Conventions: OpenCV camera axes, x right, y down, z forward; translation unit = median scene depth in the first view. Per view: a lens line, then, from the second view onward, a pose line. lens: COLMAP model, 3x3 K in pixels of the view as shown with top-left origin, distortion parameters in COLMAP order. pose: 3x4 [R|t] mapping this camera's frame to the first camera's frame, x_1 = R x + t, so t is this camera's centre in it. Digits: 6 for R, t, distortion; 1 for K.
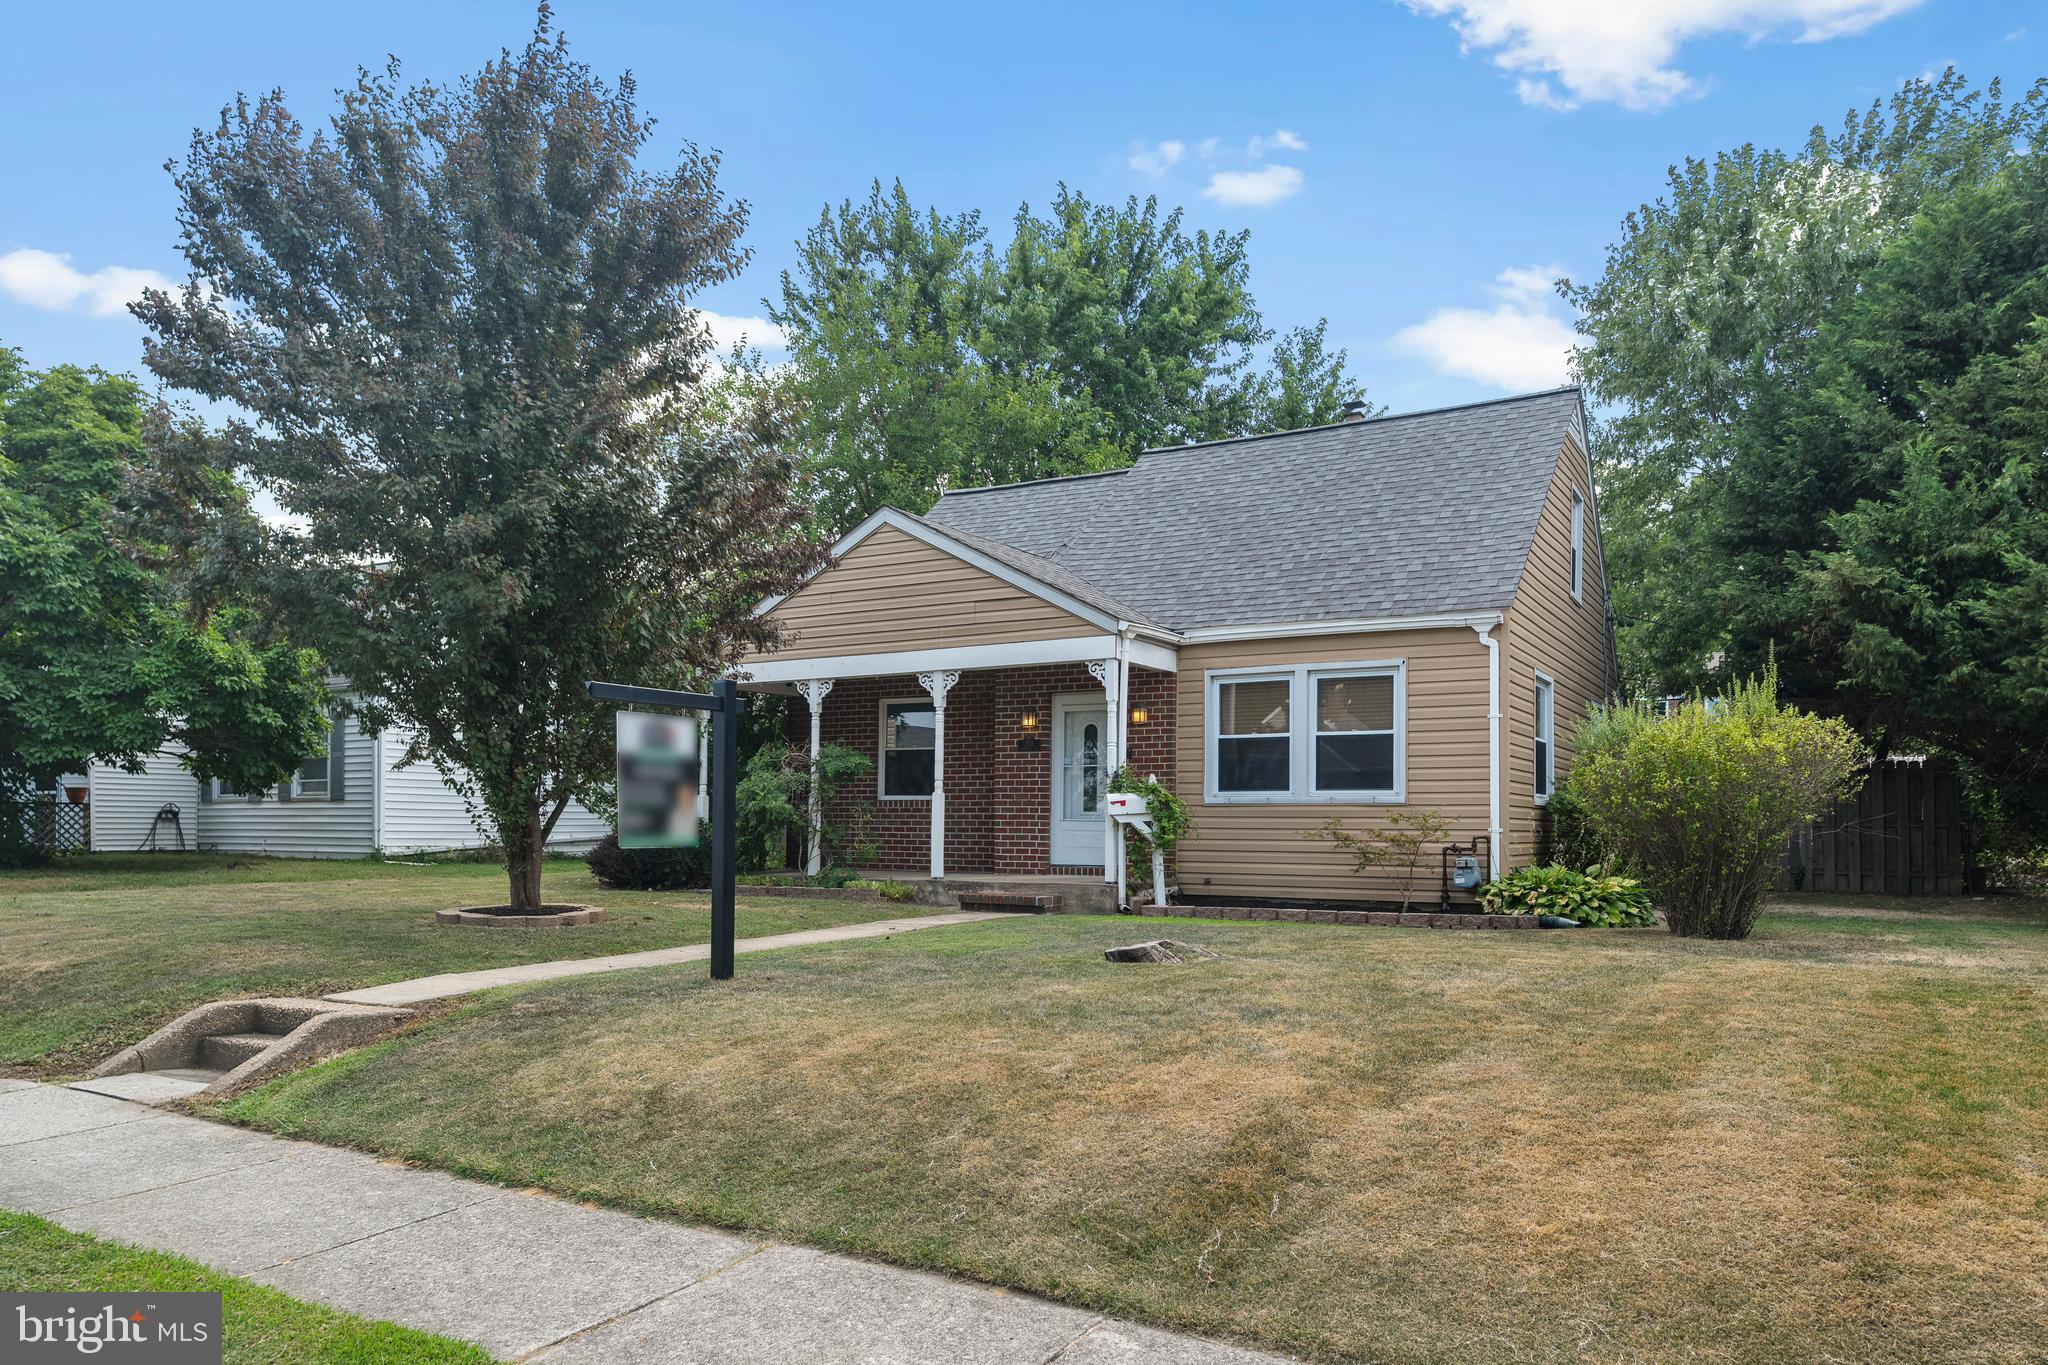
lens RADIAL K [[1365.5, 0, 1024.2], [0, 1365.5, 756.8], [0, 0, 1]] dist [0.006643, -0.023555]
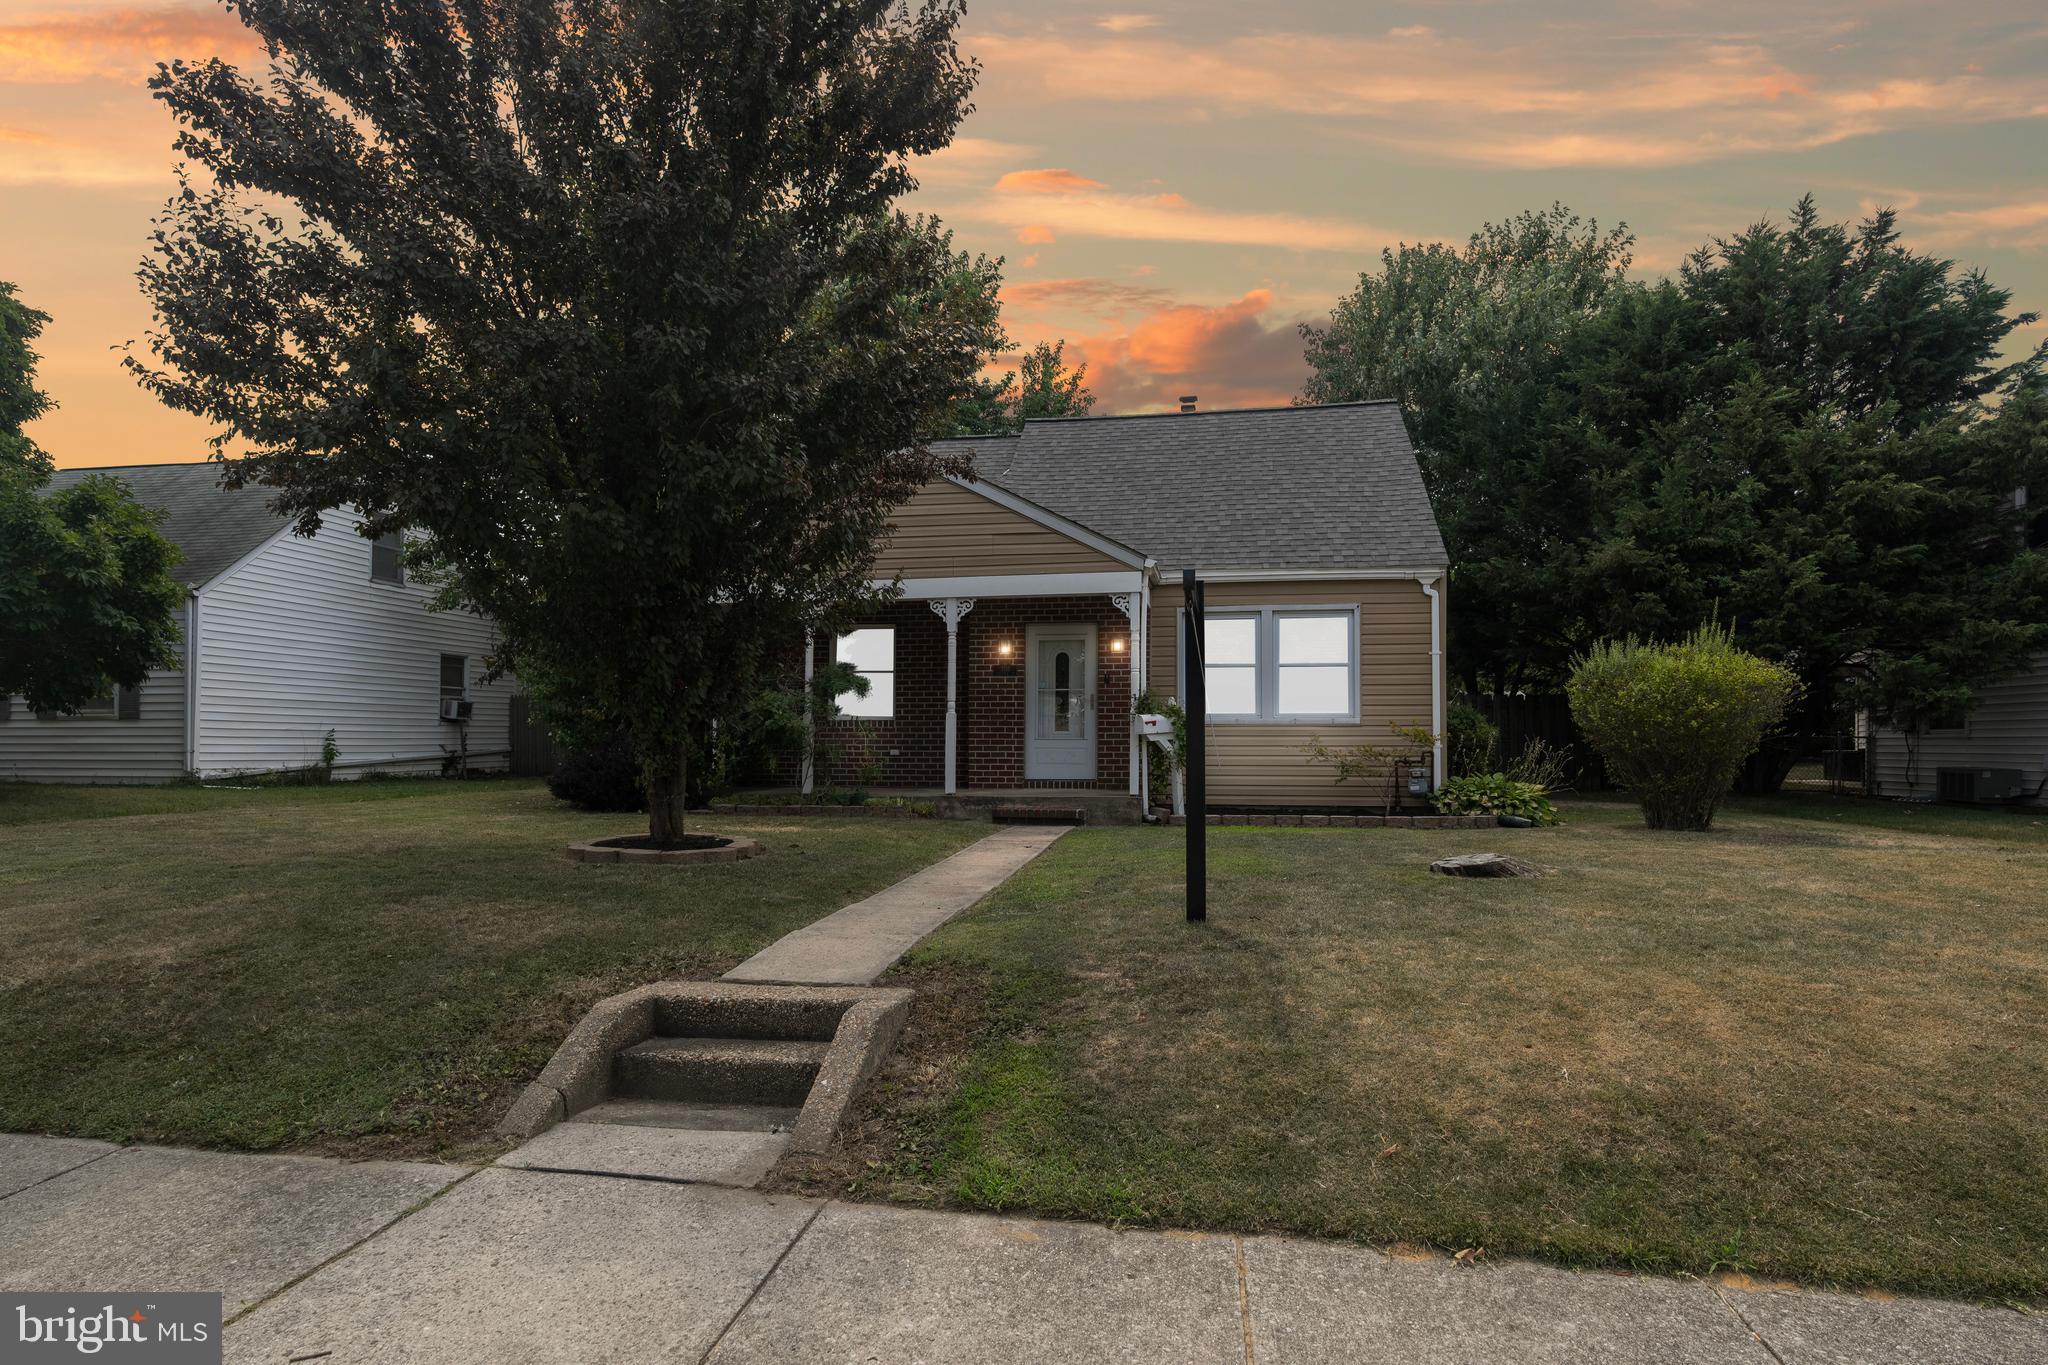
lens RADIAL K [[1062.7, 0, 1024.0], [0, 1062.7, 682.5], [0, 0, 1]] dist [-0.002025, -0.000177]
pose [[0.936754, 0.016514, 0.349598, -0.311529], [-0.014164, 0.999857, -0.009278, 0.009914], [-0.349701, 0.003740, 0.936854, 0.218905]]
